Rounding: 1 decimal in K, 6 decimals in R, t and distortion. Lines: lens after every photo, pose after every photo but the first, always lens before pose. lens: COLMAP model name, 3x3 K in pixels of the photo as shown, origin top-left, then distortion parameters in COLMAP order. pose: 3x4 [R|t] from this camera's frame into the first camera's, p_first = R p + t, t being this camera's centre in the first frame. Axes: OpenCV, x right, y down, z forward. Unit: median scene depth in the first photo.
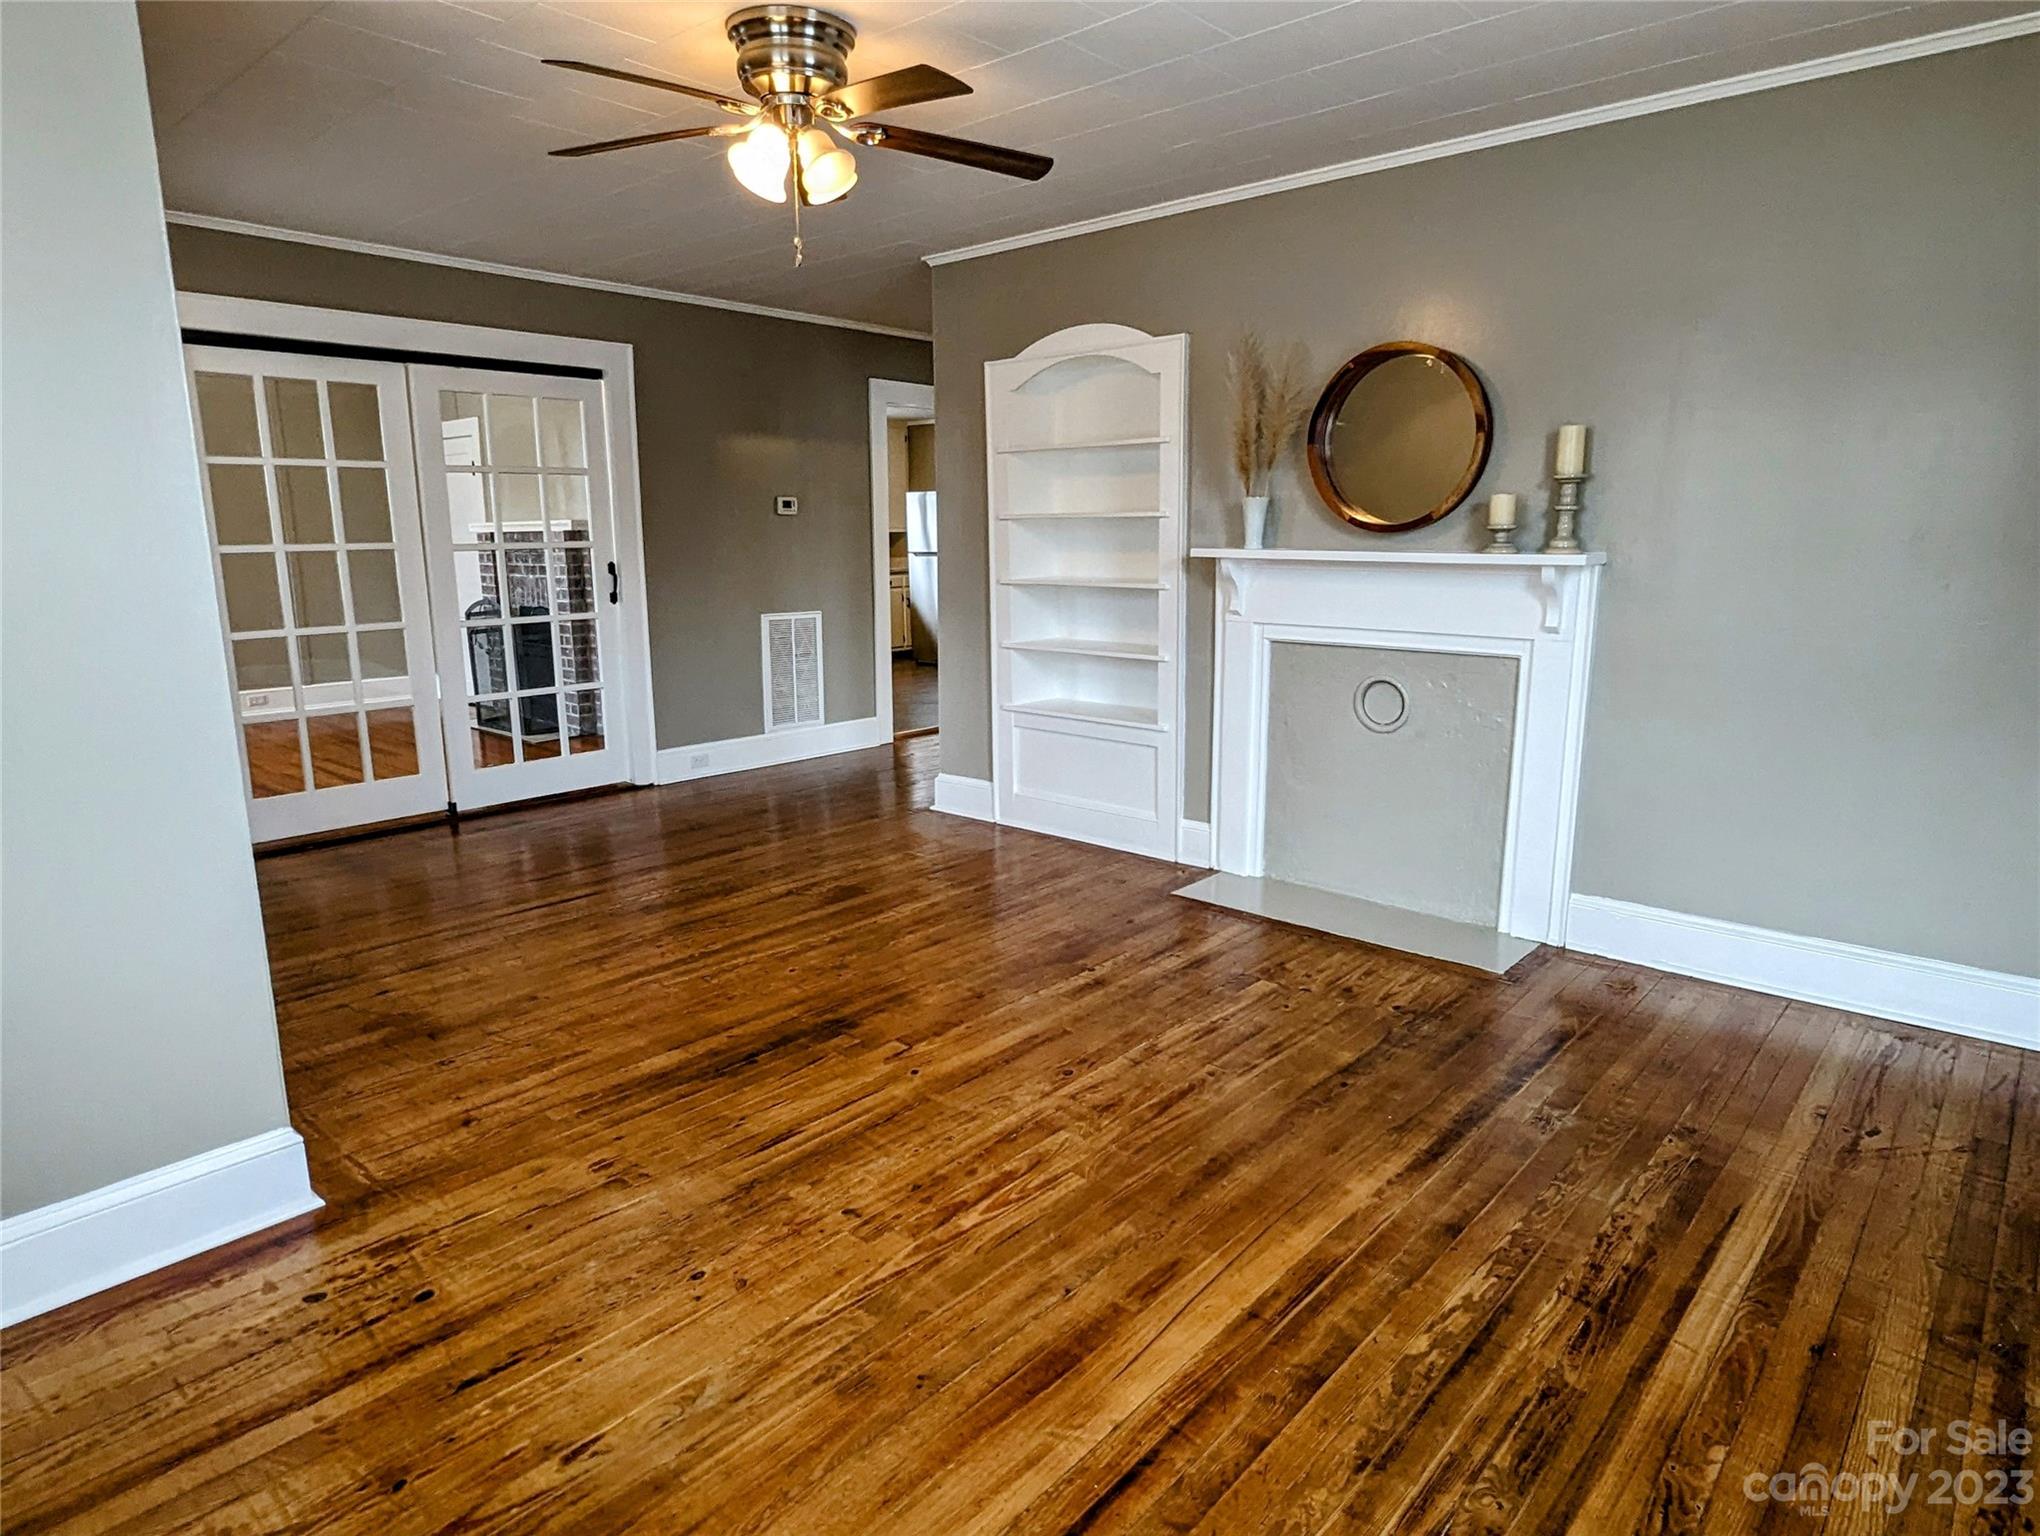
lens RADIAL K [[1185.9, 0, 1017.3], [0, 1185.9, 762.5], [0, 0, 1]] dist [0.004149, -0.003504]
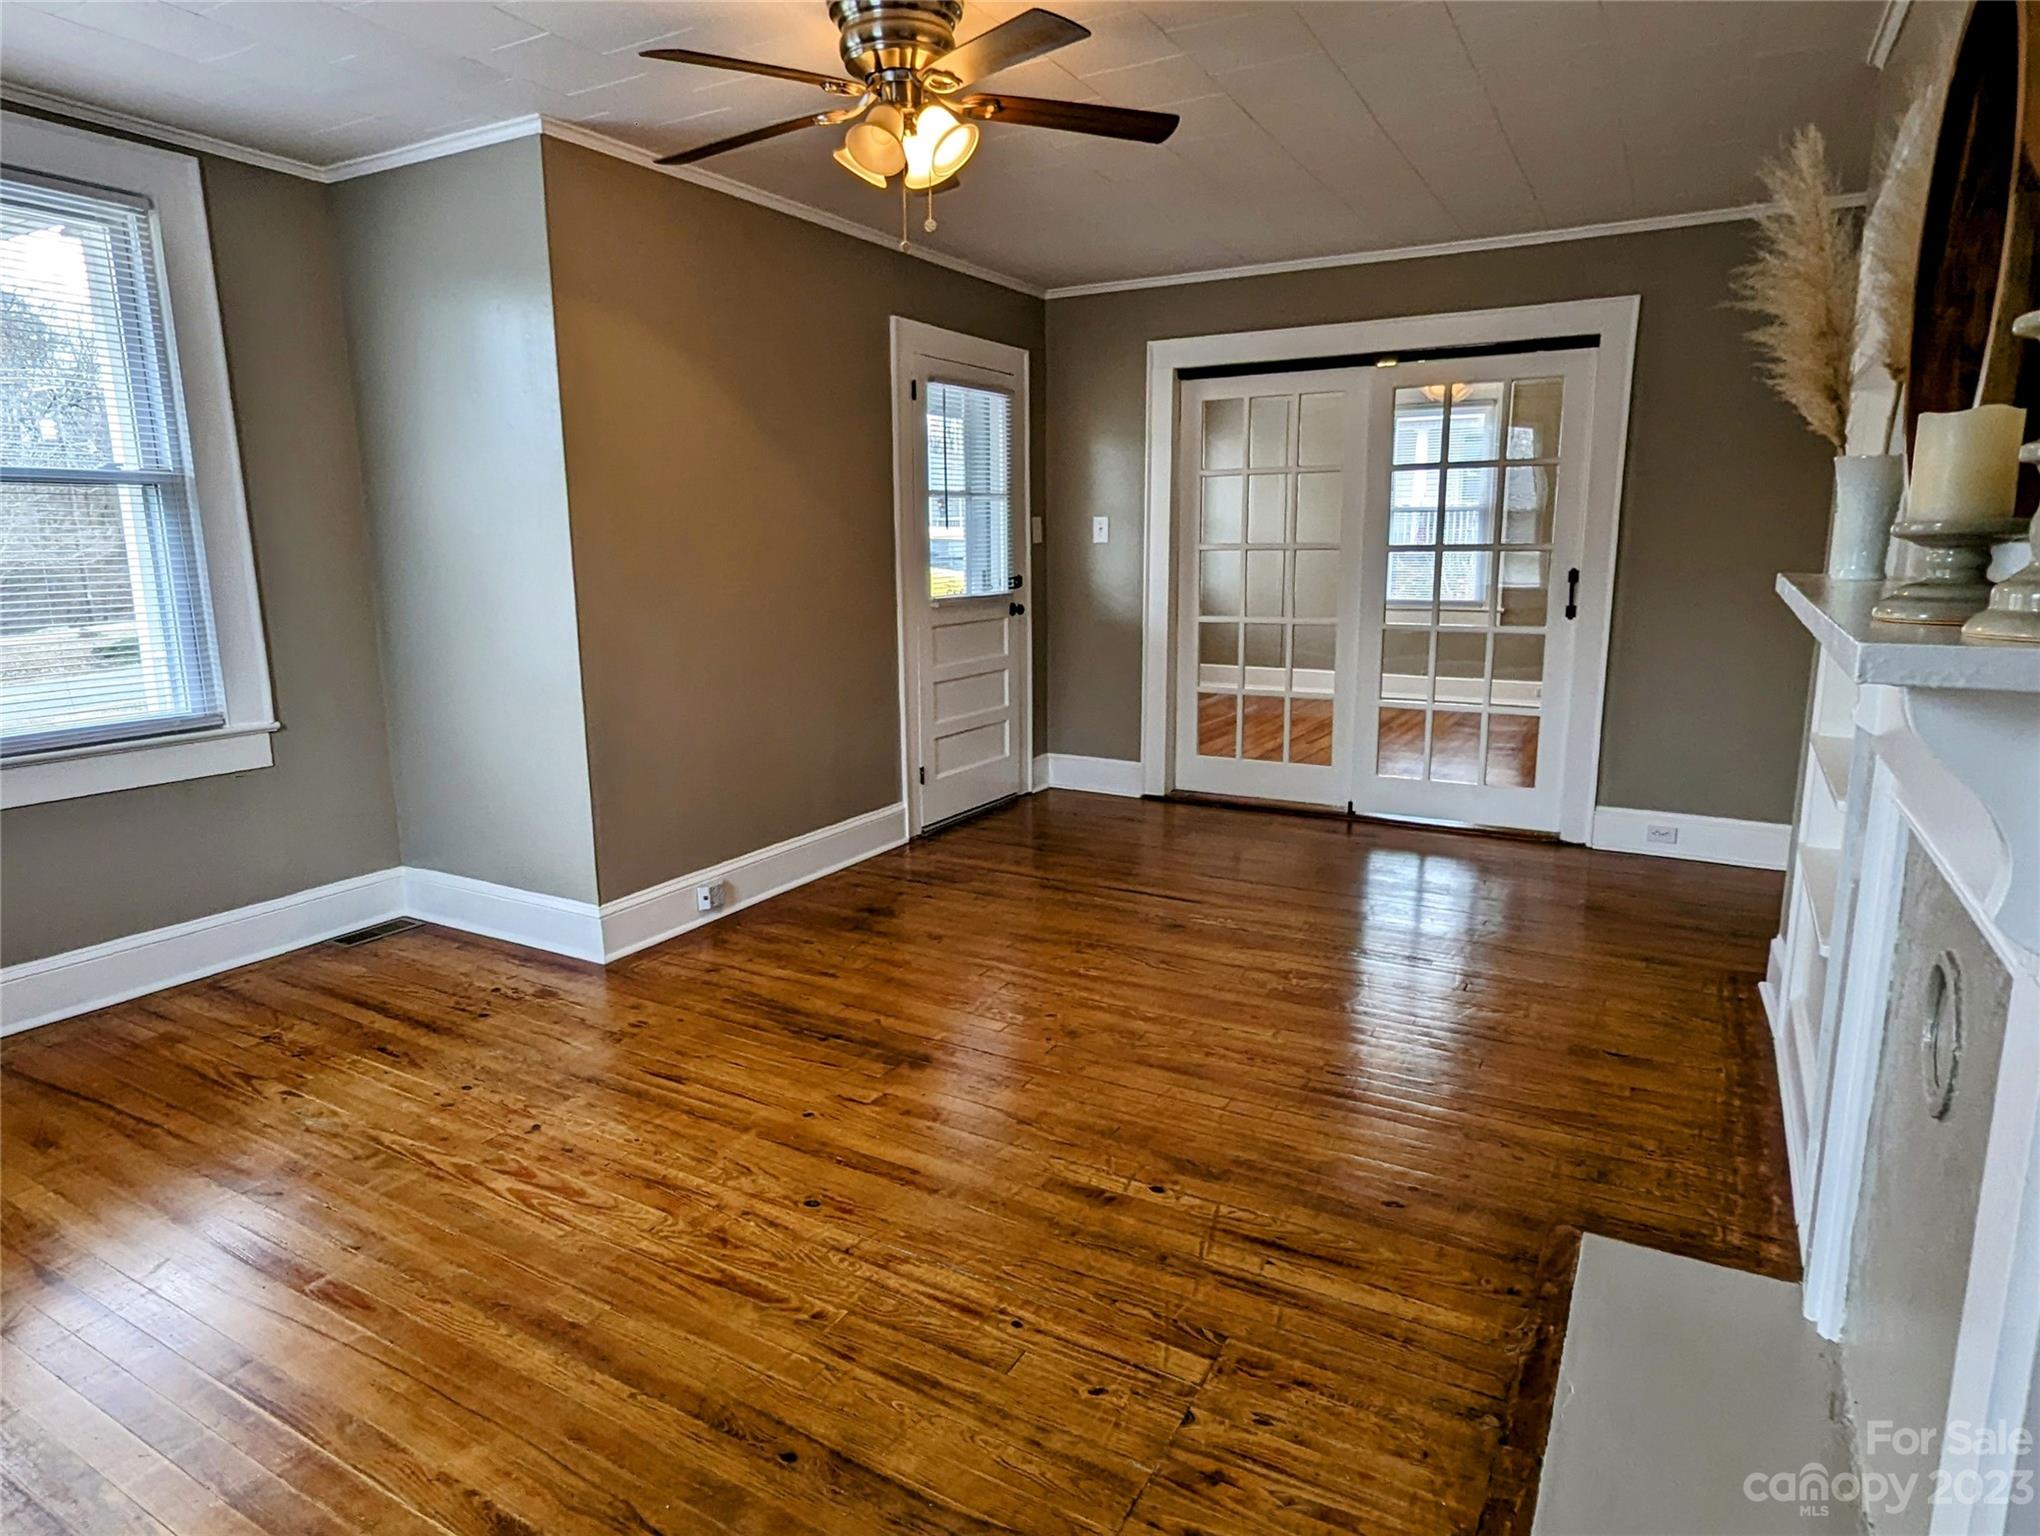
lens RADIAL K [[1185.9, 0, 1004.2], [0, 1185.9, 763.4], [0, 0, 1]] dist [0.004149, -0.003504]
pose [[0.204922, 0.188815, -0.960394, 0.799809], [-0.185144, 0.970980, 0.151392, -0.180016], [0.961108, 0.146787, 0.233933, 0.900018]]
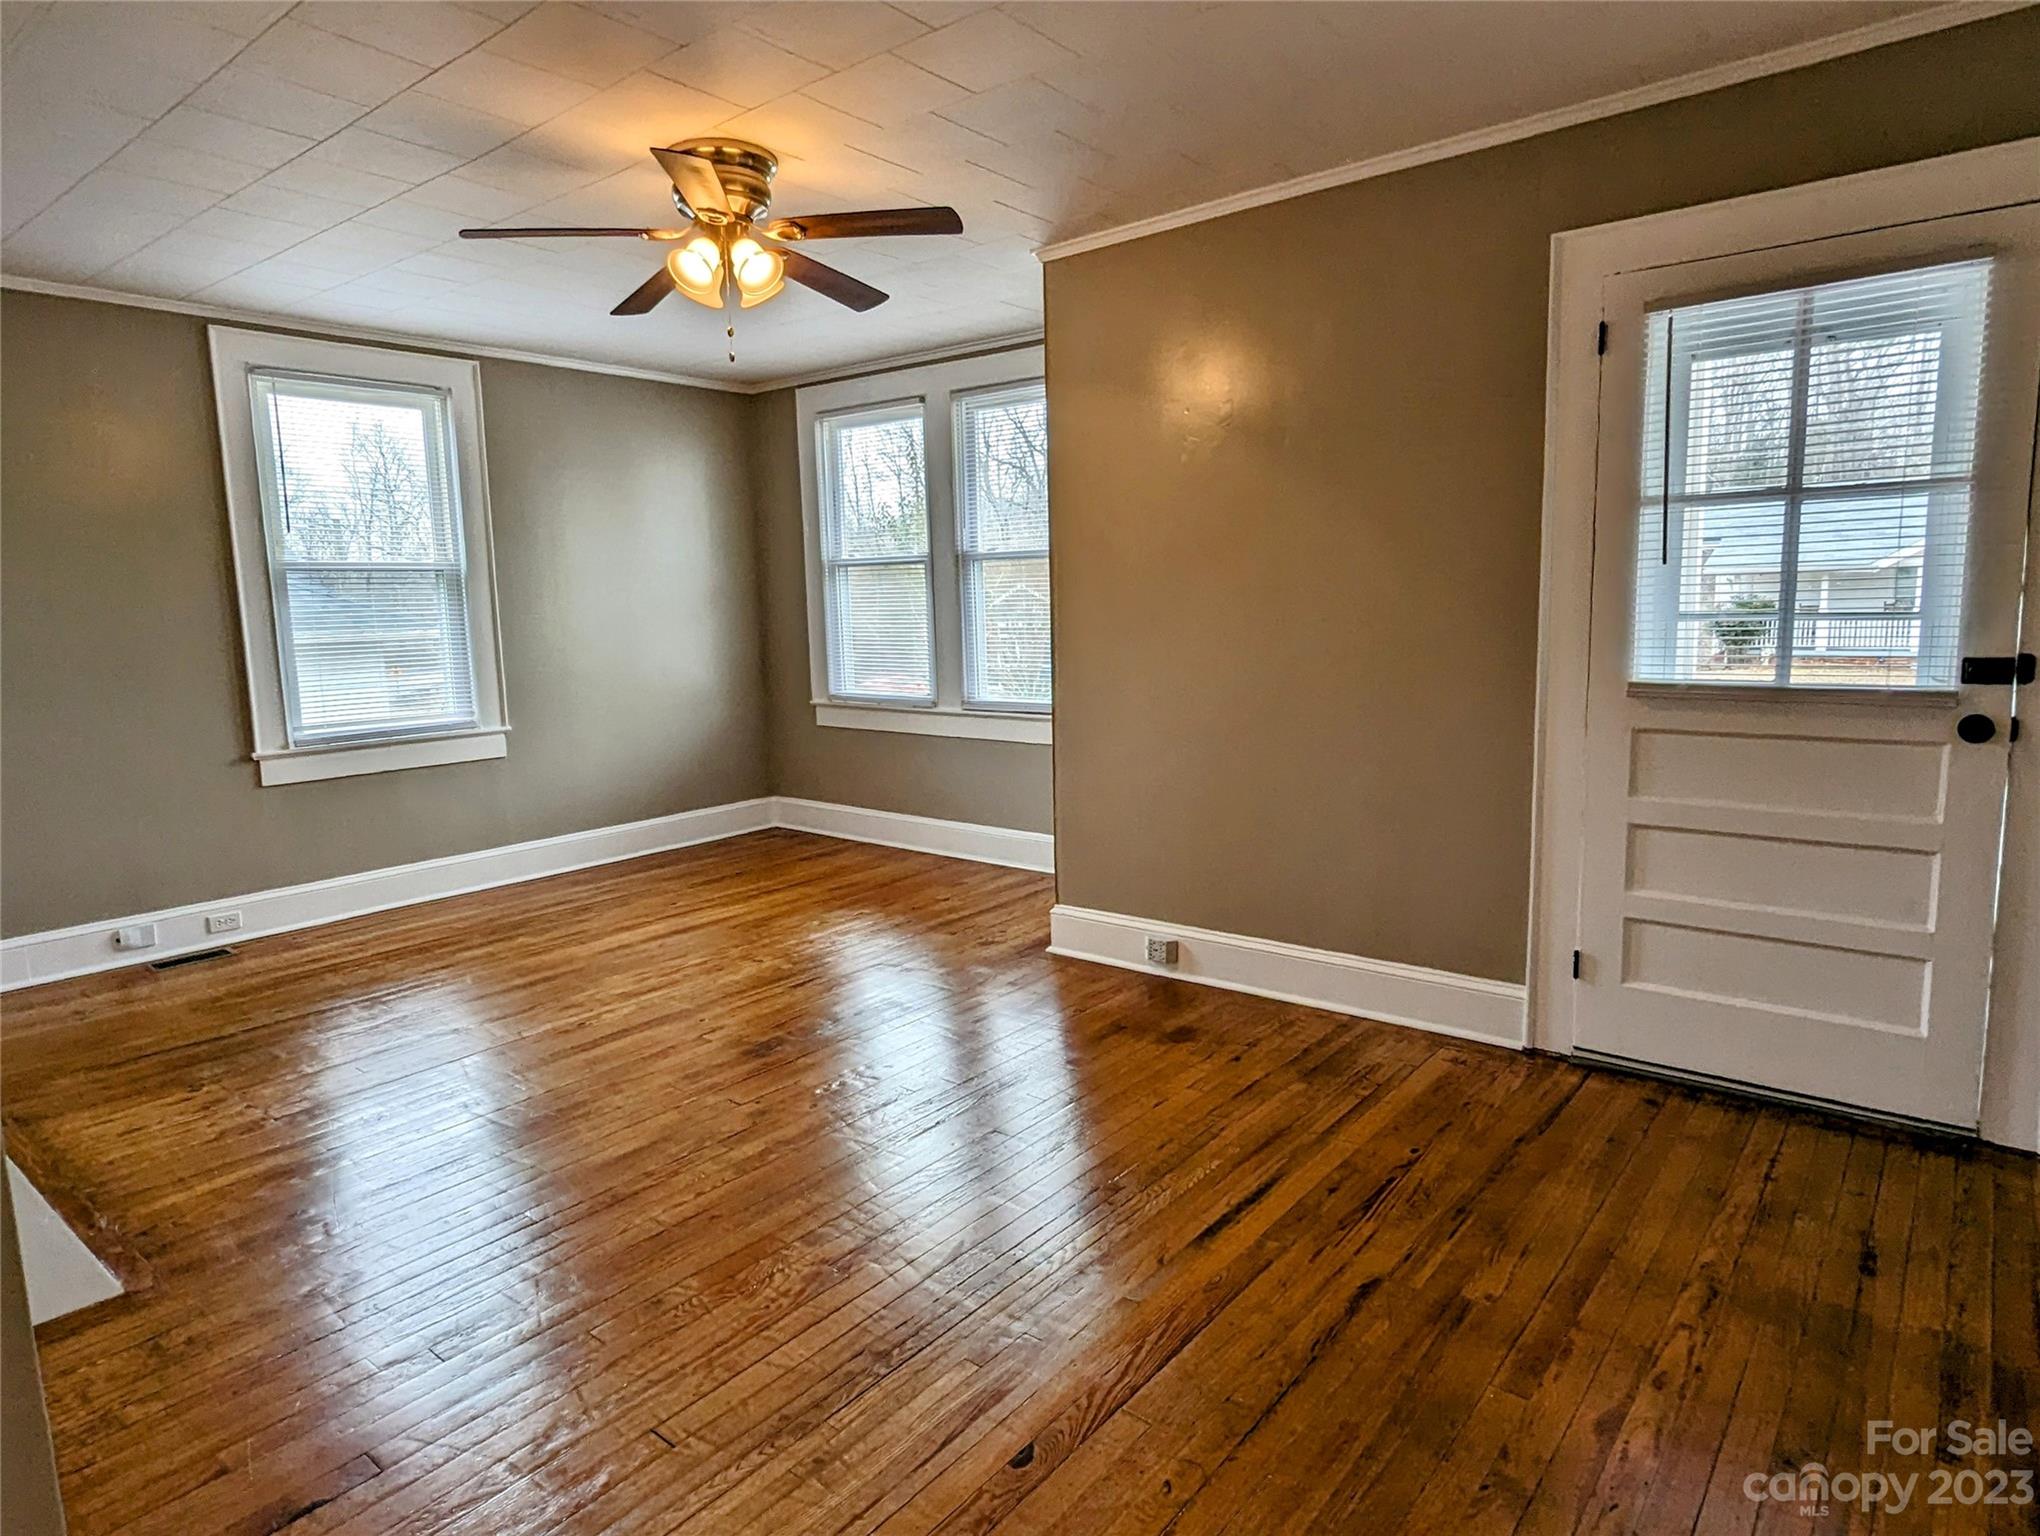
lens RADIAL K [[1185.9, 0, 1013.1], [0, 1185.9, 755.1], [0, 0, 1]] dist [0.004149, -0.003504]
pose [[-0.998565, 0.037575, -0.038165, -0.387489], [0.023105, 0.945101, 0.325961, -0.421970], [0.048317, 0.324612, -0.944612, 2.154379]]
